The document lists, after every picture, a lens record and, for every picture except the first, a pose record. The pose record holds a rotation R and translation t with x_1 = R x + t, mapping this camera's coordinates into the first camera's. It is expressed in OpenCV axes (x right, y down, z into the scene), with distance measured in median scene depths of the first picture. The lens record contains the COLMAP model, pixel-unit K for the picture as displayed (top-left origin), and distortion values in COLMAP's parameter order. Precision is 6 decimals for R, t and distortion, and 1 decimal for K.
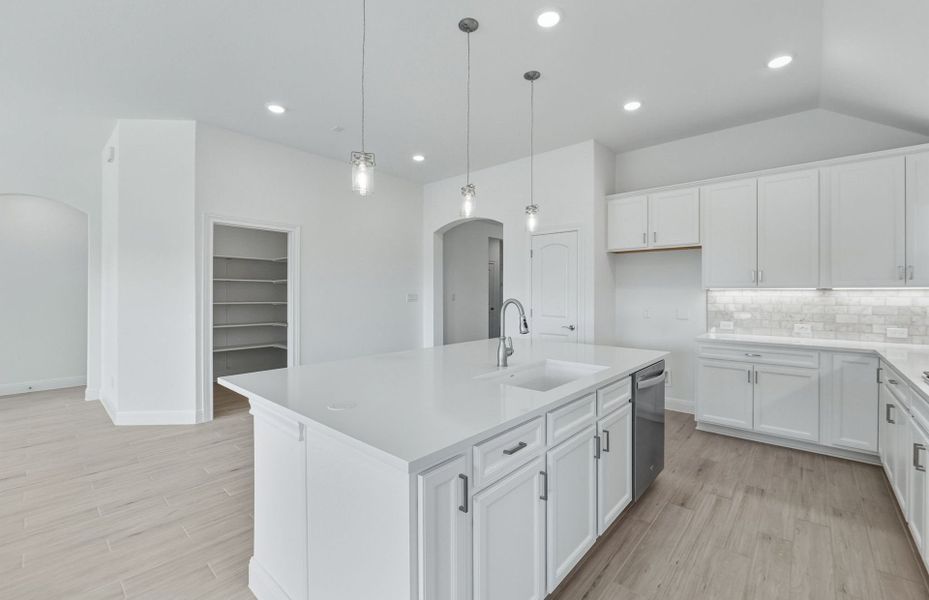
lens RADIAL K [[392.1, 0, 470.0], [0, 392.1, 293.5], [0, 0, 1]] dist [-0.006902, 0.000013]
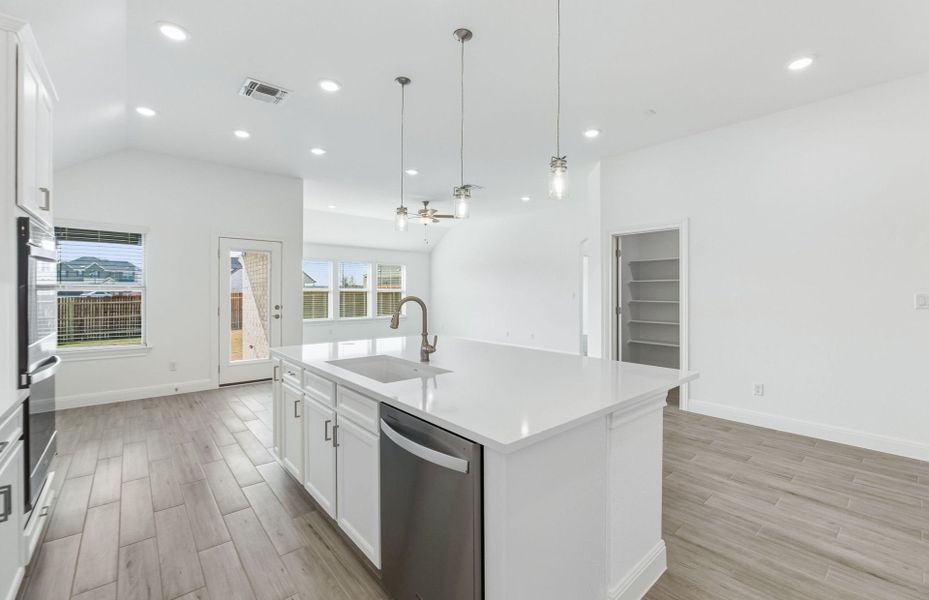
lens RADIAL K [[394.5, 0, 465.1], [0, 394.5, 294.1], [0, 0, 1]] dist [-0.010294, 0.000058]
pose [[-0.142808, 0.003244, -0.989745, 0.736287], [-0.002520, 0.999990, 0.003641, 0.000820], [0.989747, 0.003014, -0.142799, 0.826524]]
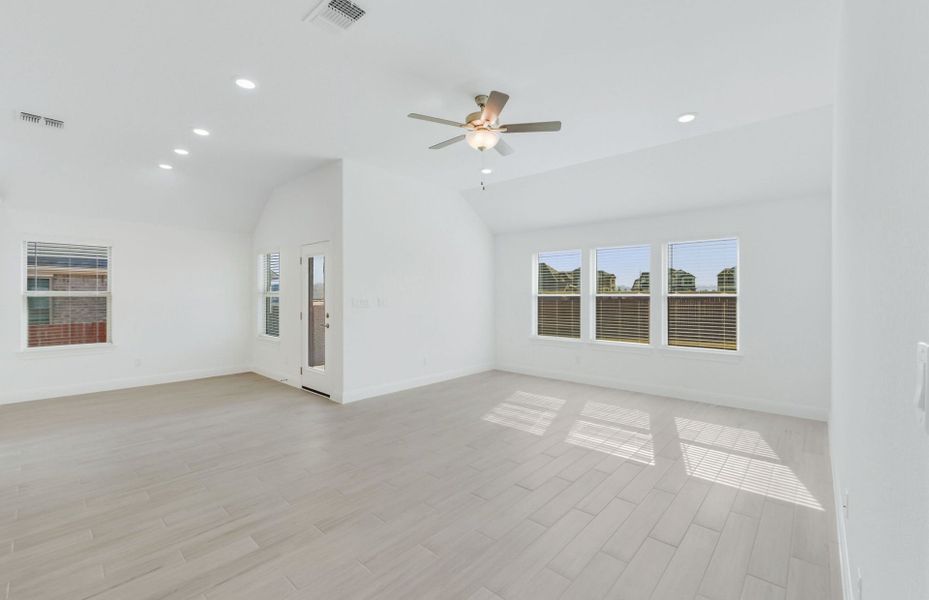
lens RADIAL K [[392.1, 0, 470.0], [0, 392.1, 293.5], [0, 0, 1]] dist [-0.006902, 0.000013]
pose [[-0.999921, -0.005457, 0.011344, -1.352160], [-0.005454, 0.999985, 0.000329, -0.021226], [-0.011345, 0.000267, -0.999936, 1.260387]]
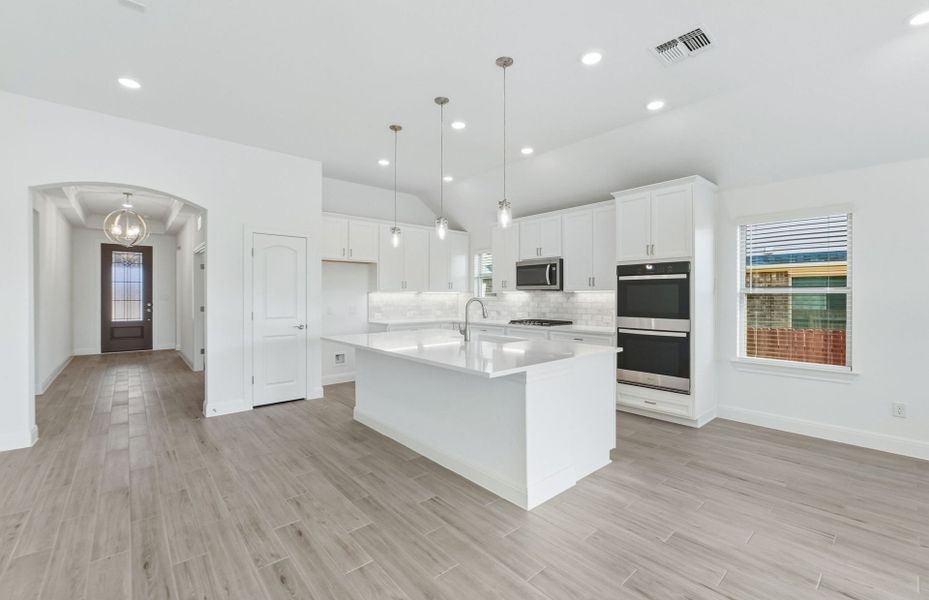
lens RADIAL K [[392.2, 0, 468.0], [0, 392.2, 298.6], [0, 0, 1]] dist [-0.015944, 0.000491]
pose [[0.135179, -0.009618, 0.990775, -0.970793], [0.001952, 0.999954, 0.009441, 0.000334], [-0.990819, 0.000657, 0.135191, 0.515093]]
